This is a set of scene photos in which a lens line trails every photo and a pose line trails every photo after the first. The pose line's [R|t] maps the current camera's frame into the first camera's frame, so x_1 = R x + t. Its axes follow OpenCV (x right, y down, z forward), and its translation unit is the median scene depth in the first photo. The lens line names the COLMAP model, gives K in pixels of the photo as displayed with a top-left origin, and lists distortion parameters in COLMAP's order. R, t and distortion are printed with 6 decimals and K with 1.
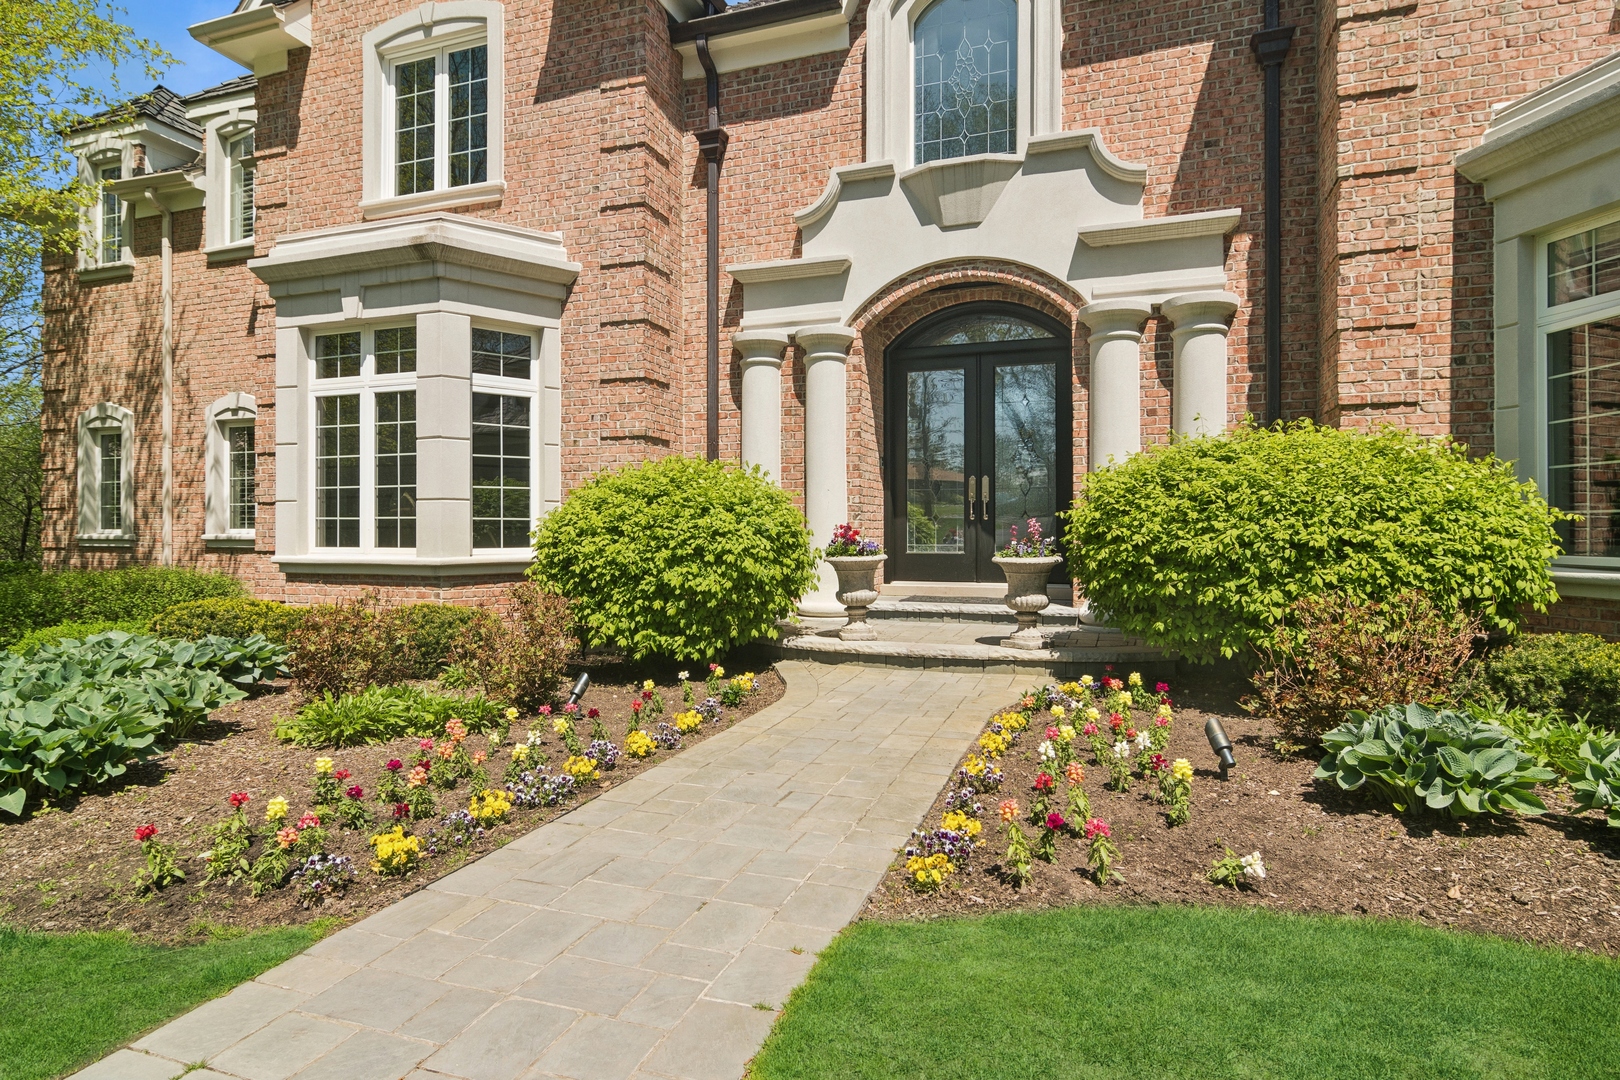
lens RADIAL K [[871.9, 0, 810.2], [0, 871.9, 533.4], [0, 0, 1]] dist [0.000886, 0.001153]
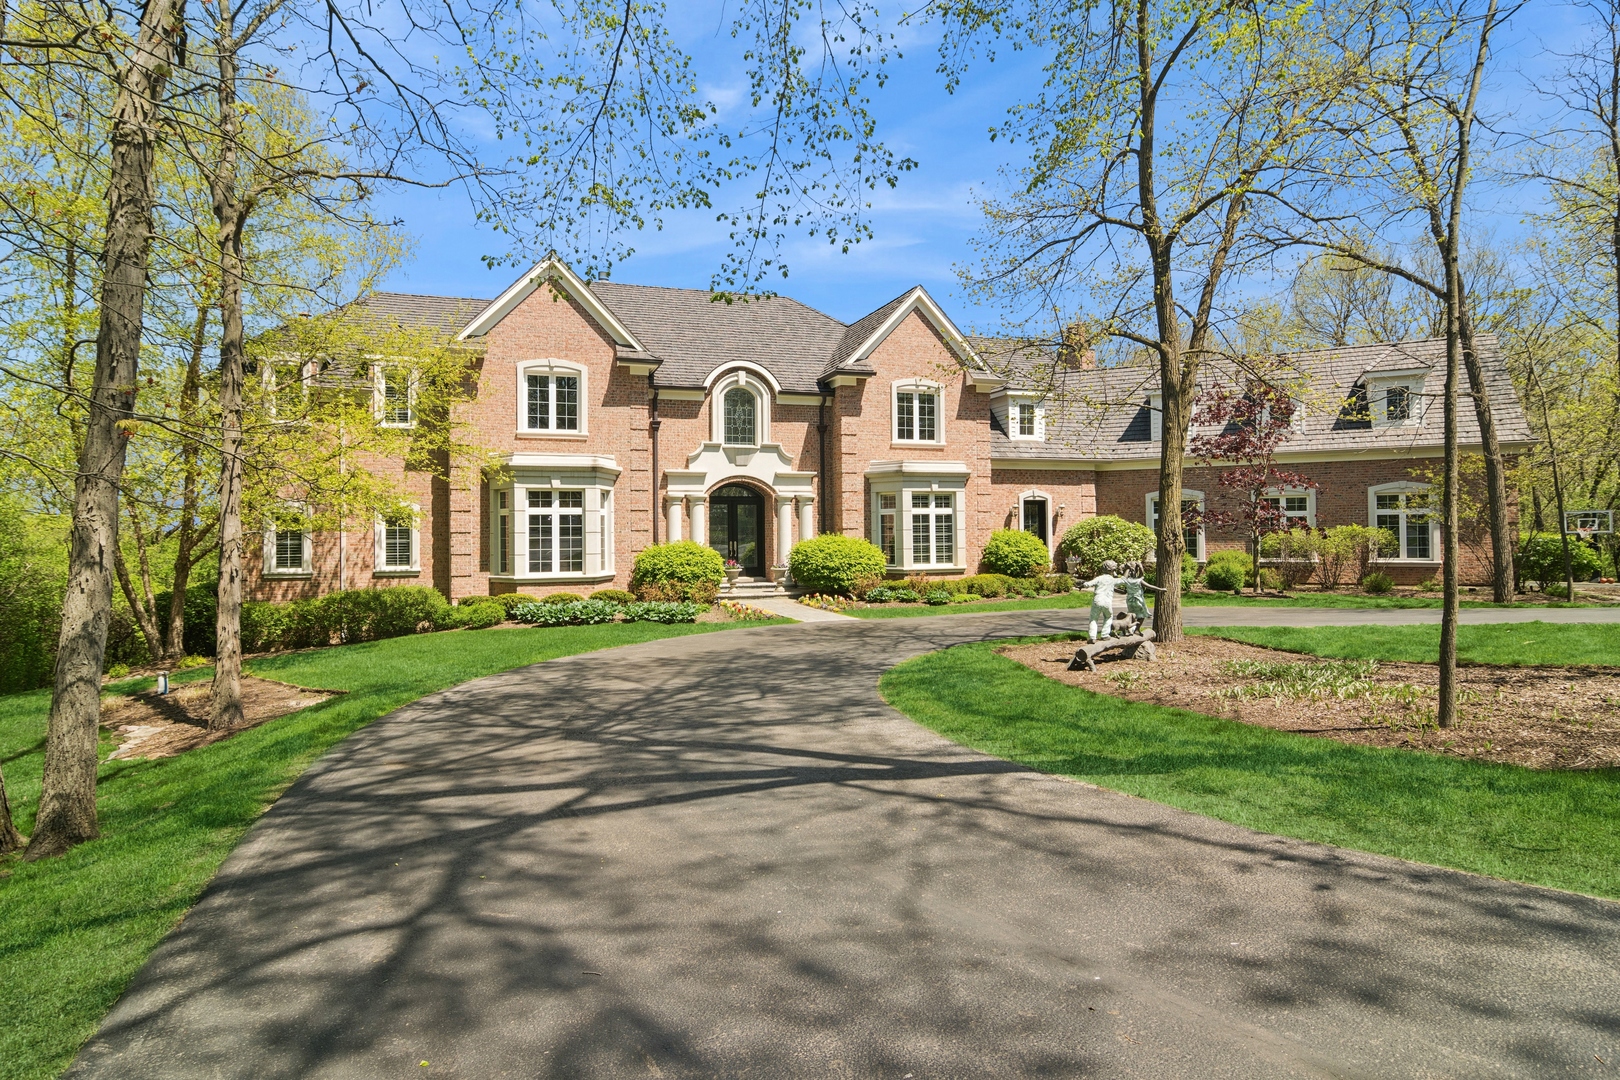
lens RADIAL K [[871.9, 0, 810.2], [0, 871.9, 533.4], [0, 0, 1]] dist [0.000886, 0.001153]
pose [[0.768438, -0.000376, 0.639924, -1.618680], [0.013677, 0.999781, -0.015836, -0.049310], [-0.639778, 0.020921, 0.768275, -1.550876]]
